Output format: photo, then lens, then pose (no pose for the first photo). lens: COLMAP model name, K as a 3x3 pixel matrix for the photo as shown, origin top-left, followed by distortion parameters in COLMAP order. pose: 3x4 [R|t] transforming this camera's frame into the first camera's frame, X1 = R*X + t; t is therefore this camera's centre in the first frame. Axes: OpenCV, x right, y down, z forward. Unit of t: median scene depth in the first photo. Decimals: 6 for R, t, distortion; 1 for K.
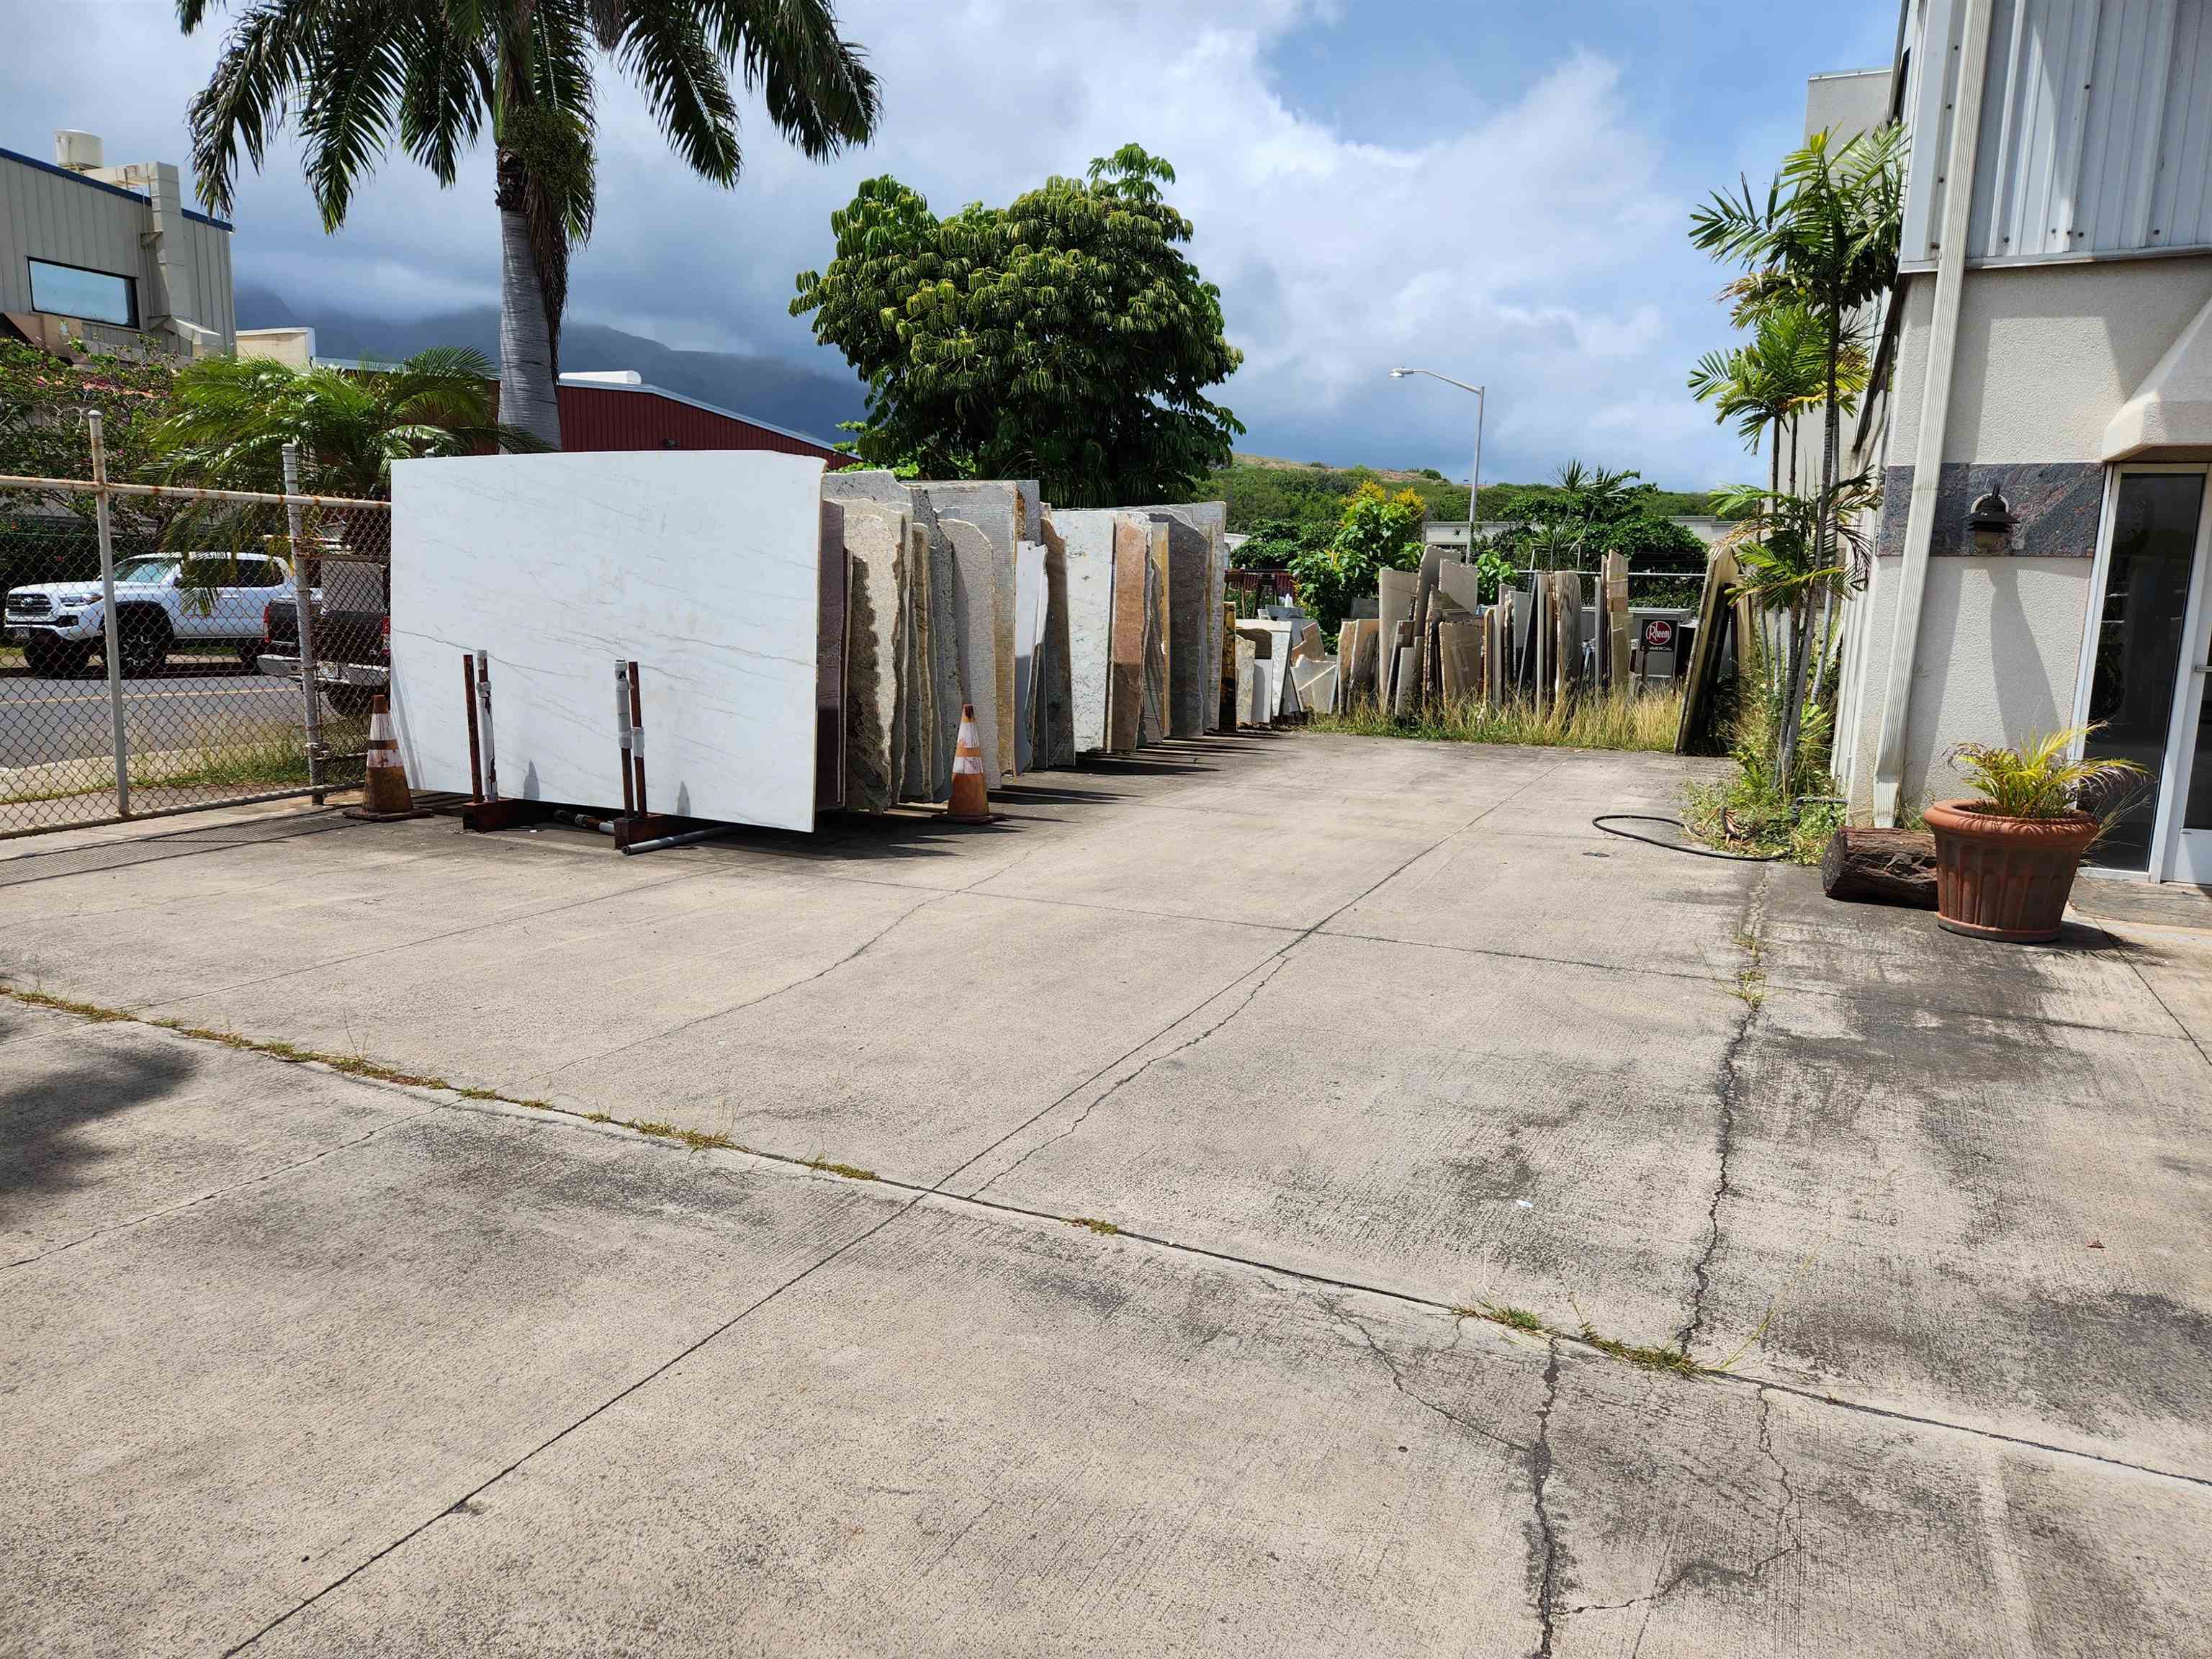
lens RADIAL K [[1466.3, 0, 1106.0], [0, 1466.3, 829.5], [0, 0, 1]] dist [0.073750, -0.067237]
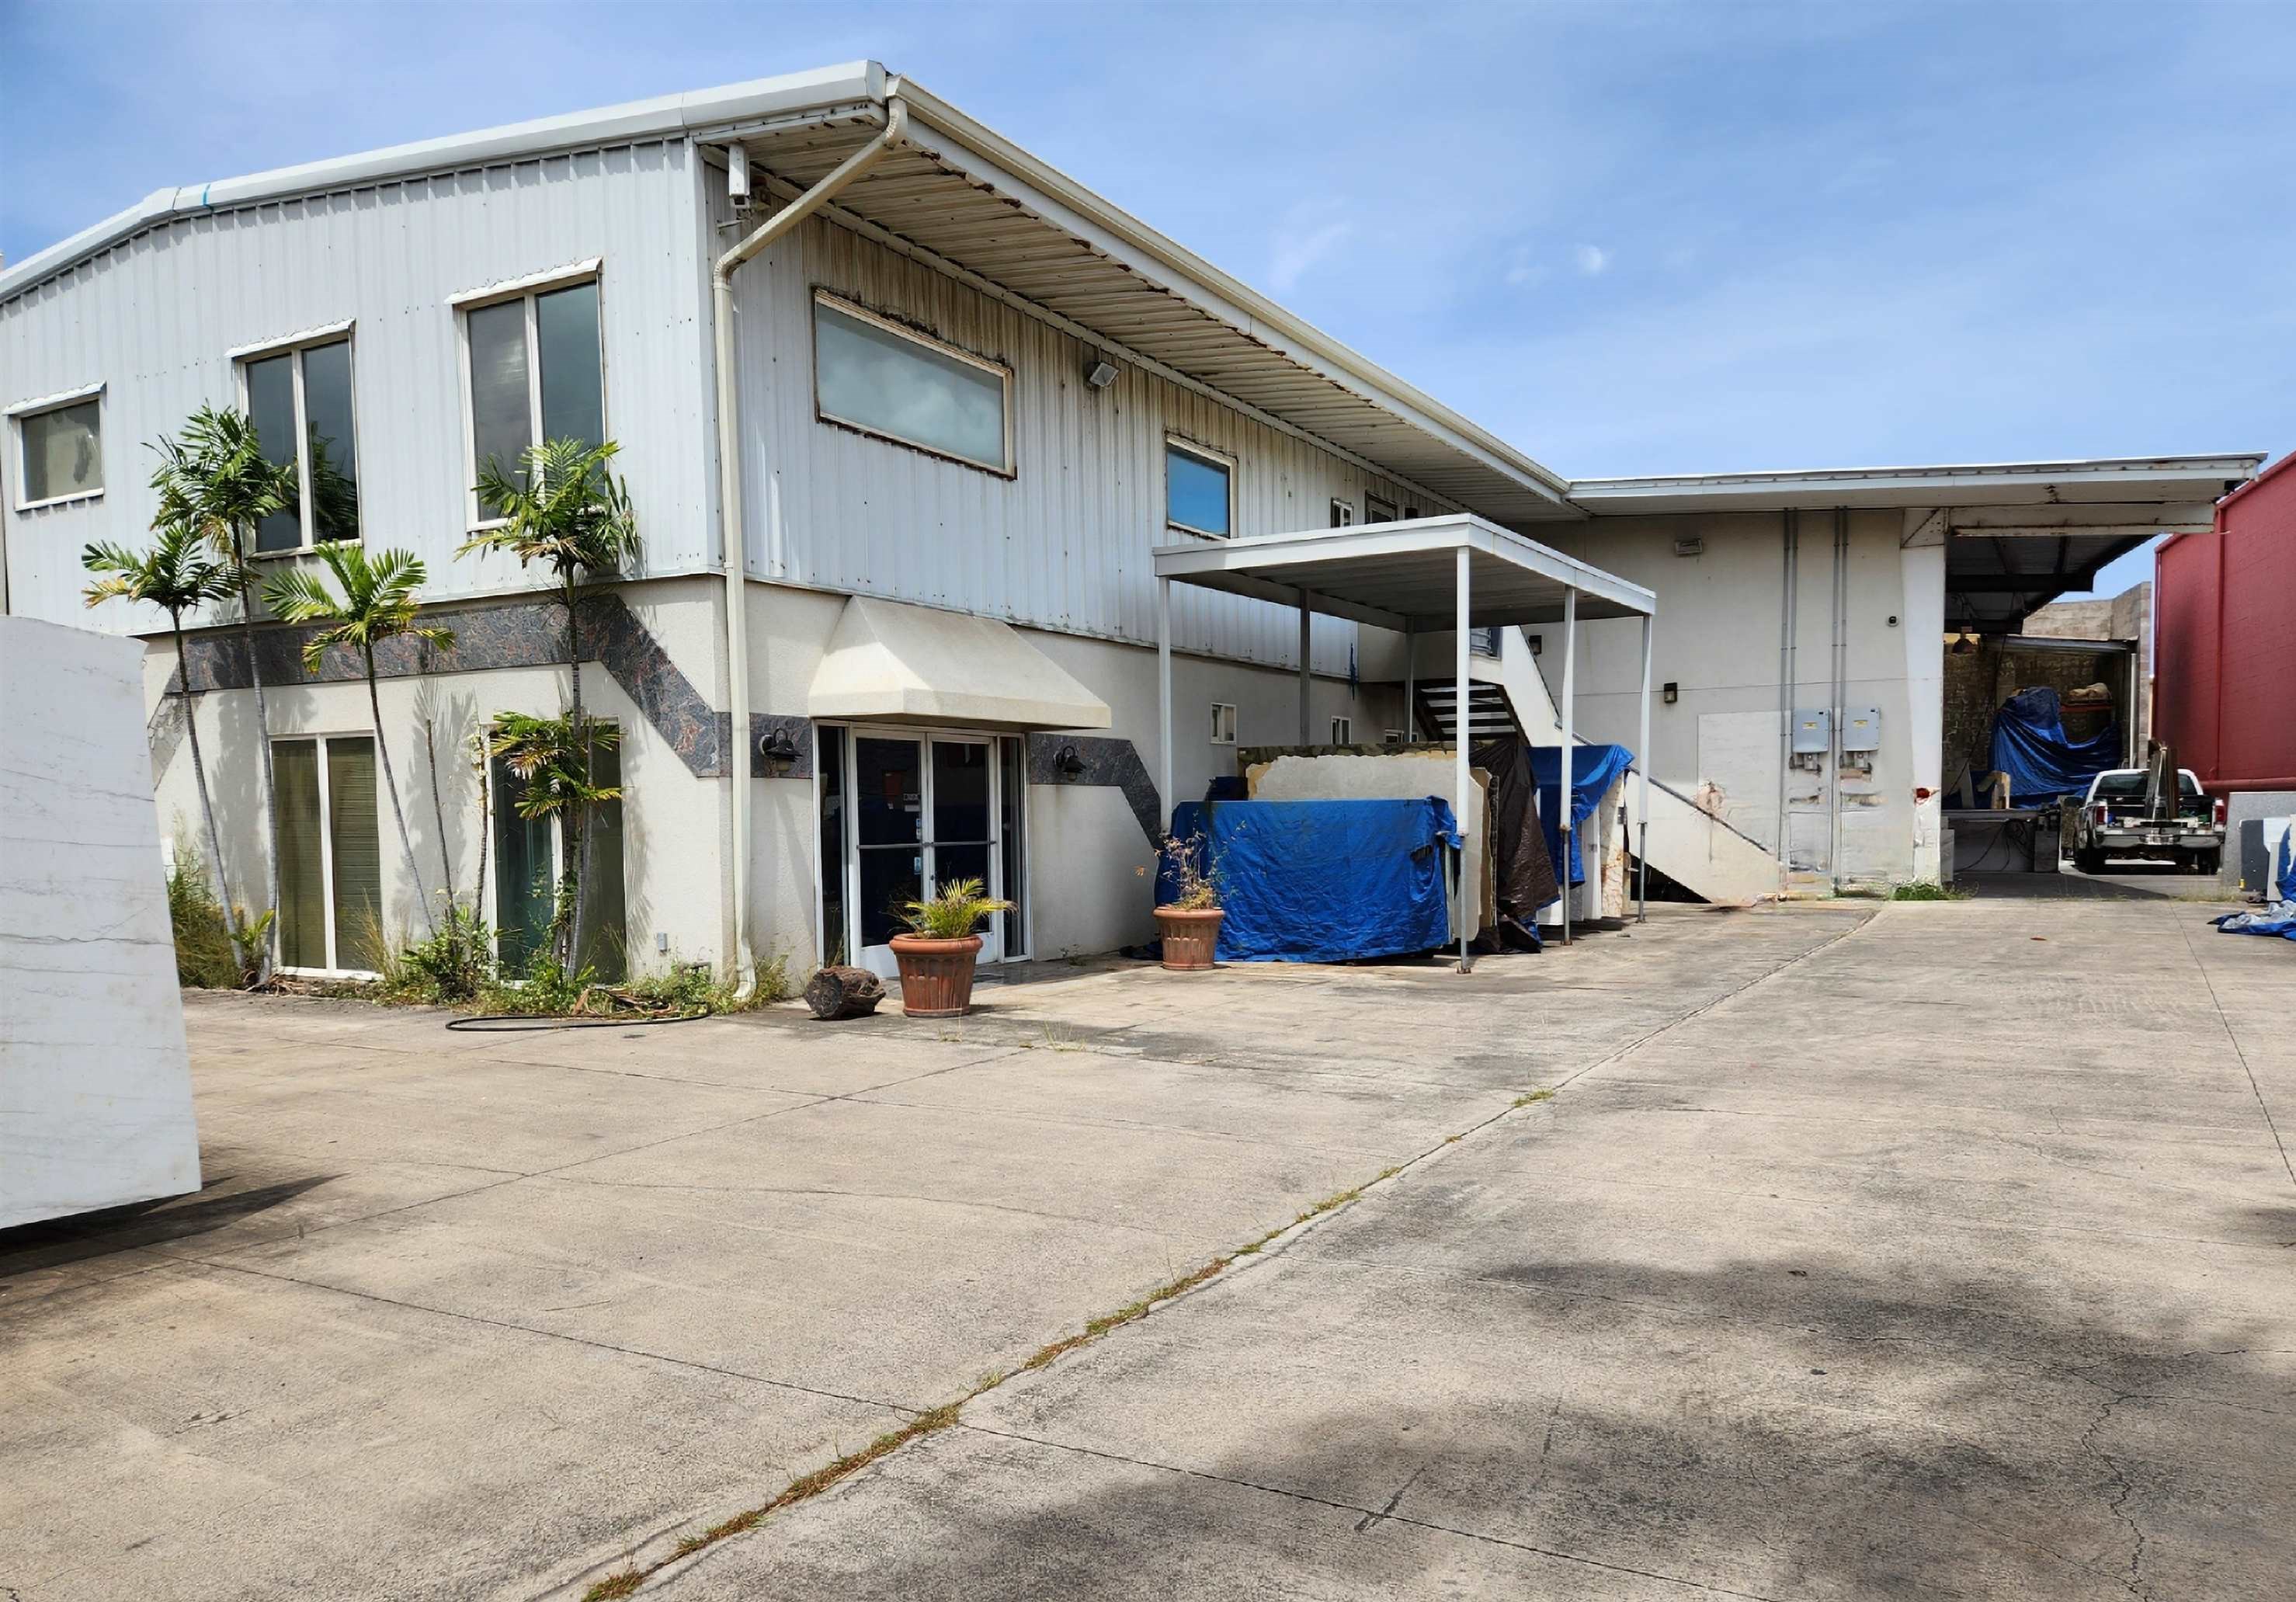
lens RADIAL K [[1532.6, 0, 1209.9], [0, 1532.6, 918.7], [0, 0, 1]] dist [0.068243, -0.047016]
pose [[0.093100, -0.098028, 0.990819, -1.032739], [0.175610, 0.981157, 0.080572, -0.117074], [-0.980048, 0.166496, 0.108560, 0.549483]]
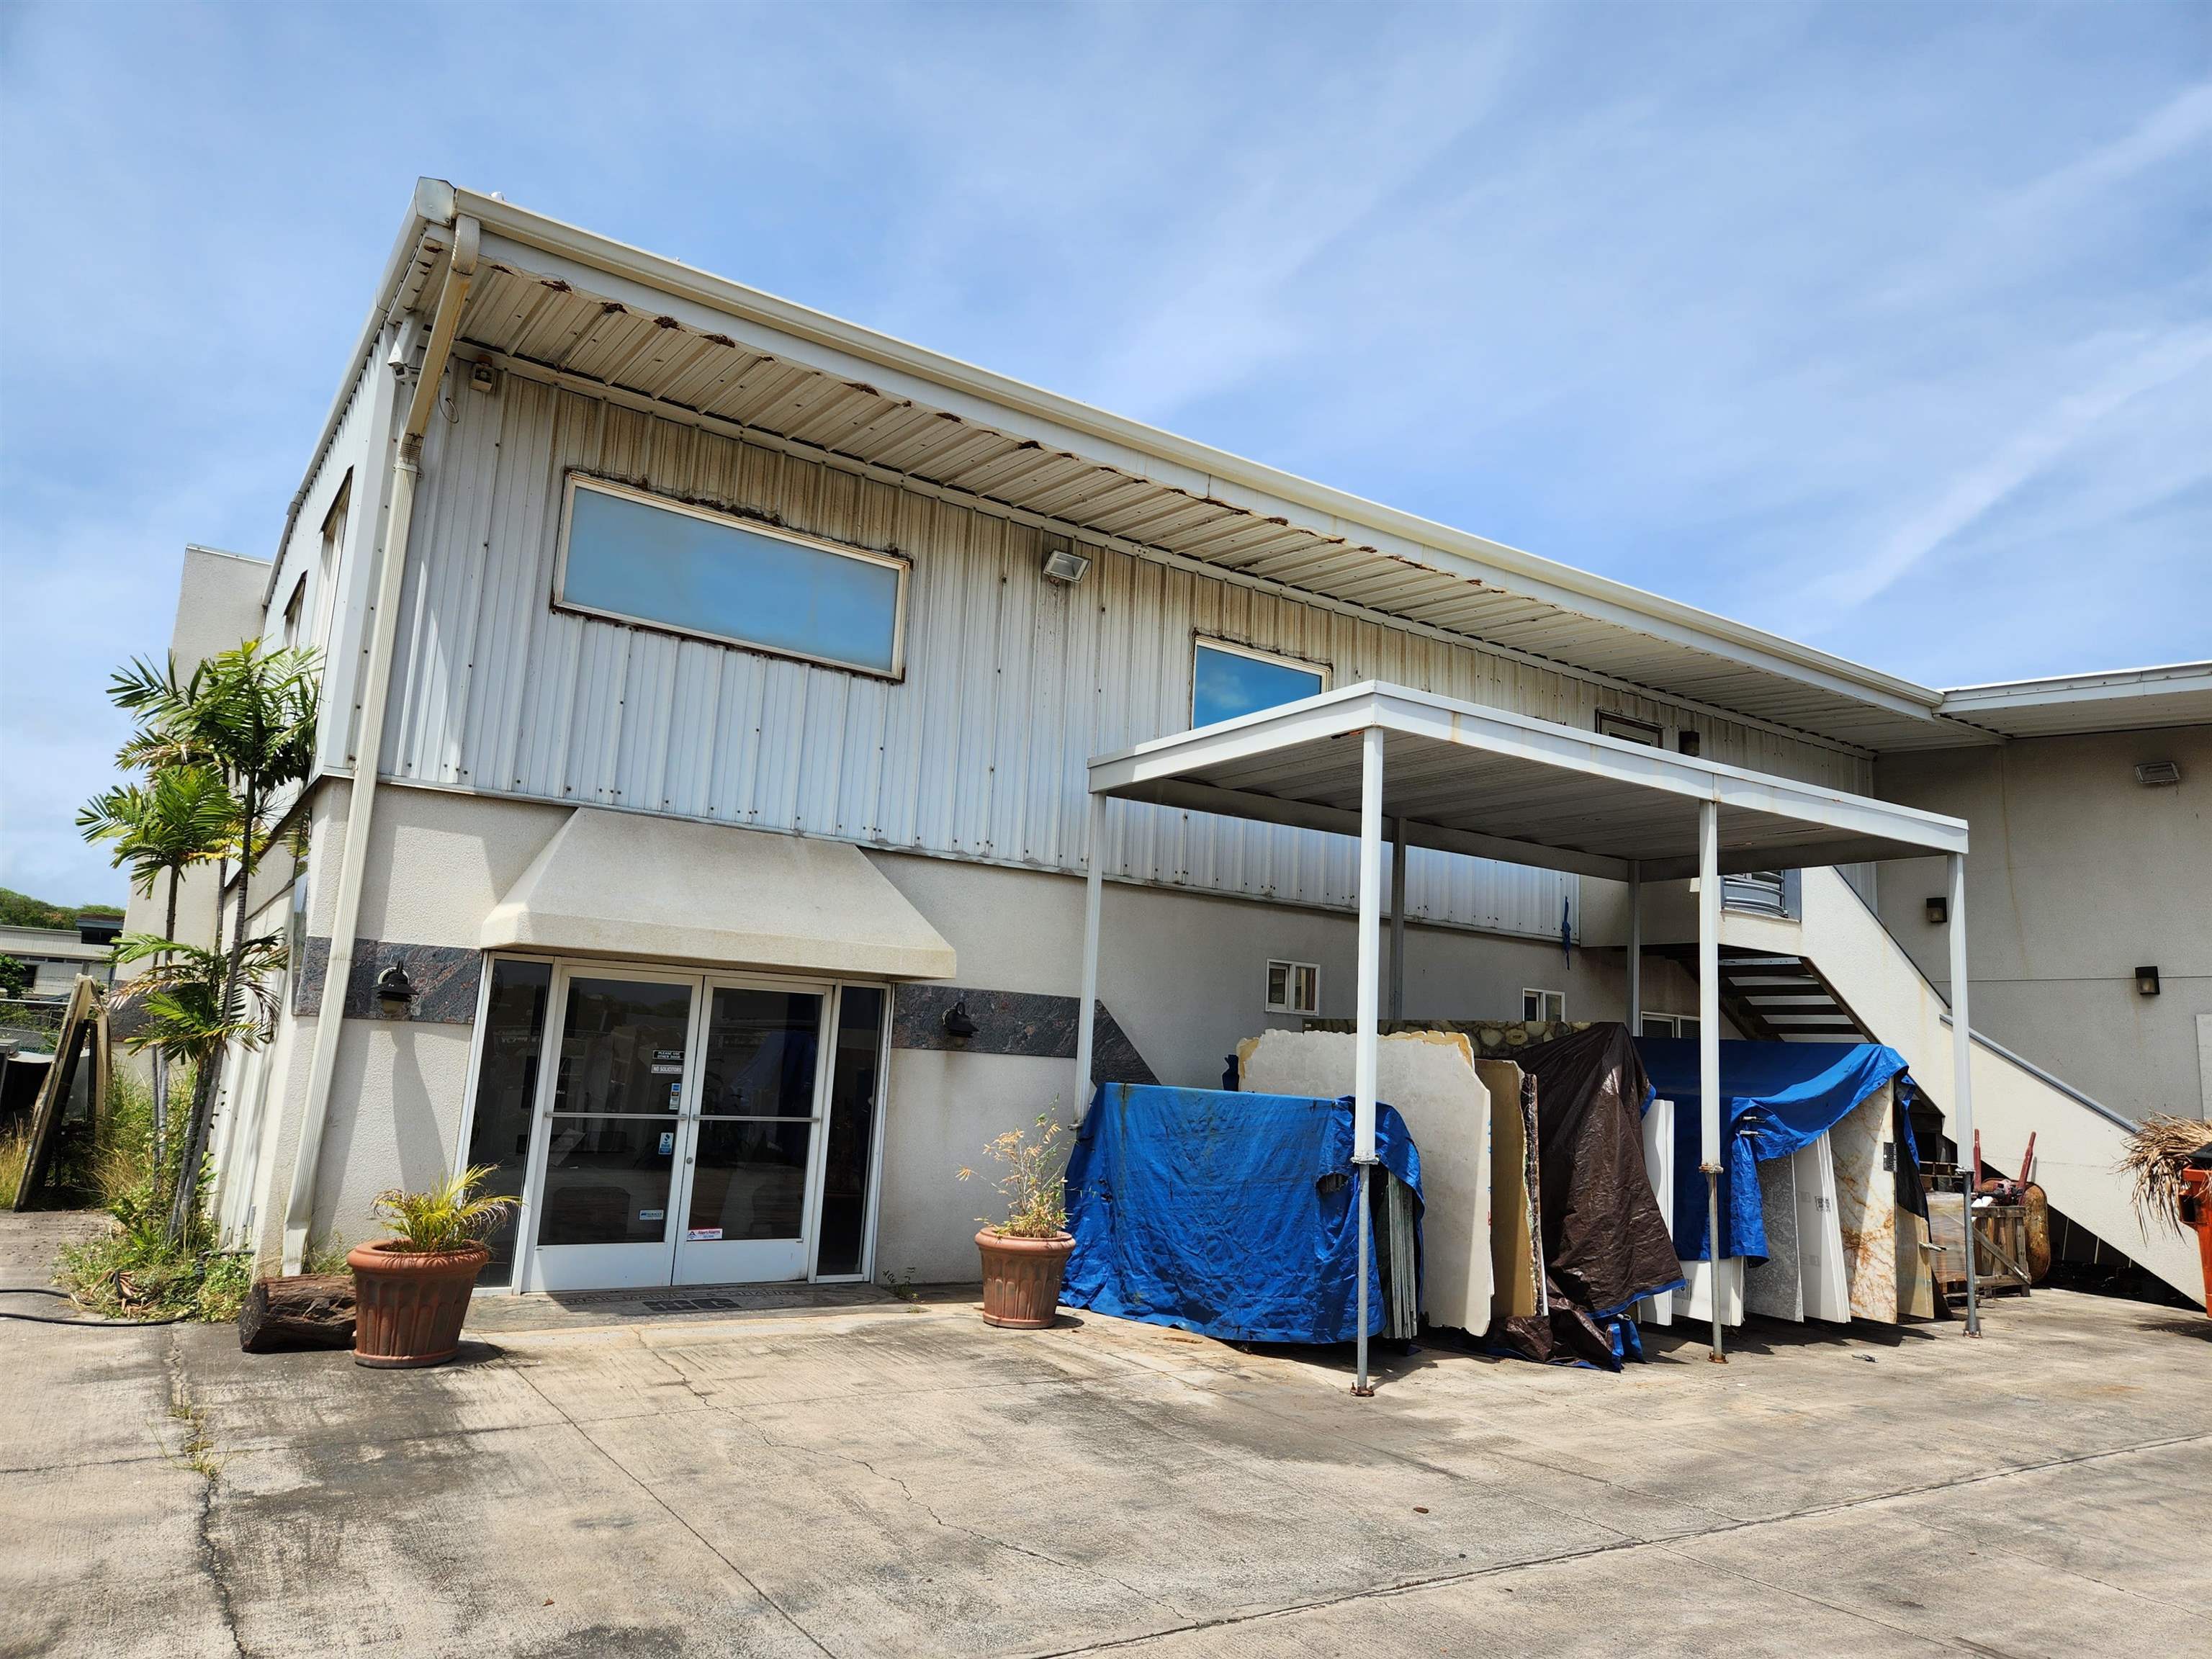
lens RADIAL K [[1466.3, 0, 1106.0], [0, 1466.3, 829.5], [0, 0, 1]] dist [0.073750, -0.067237]
pose [[0.525617, 0.138473, 0.839376, -0.132701], [0.101532, 0.969401, -0.223503, -0.014921], [-0.844641, 0.202700, 0.495474, -0.088241]]
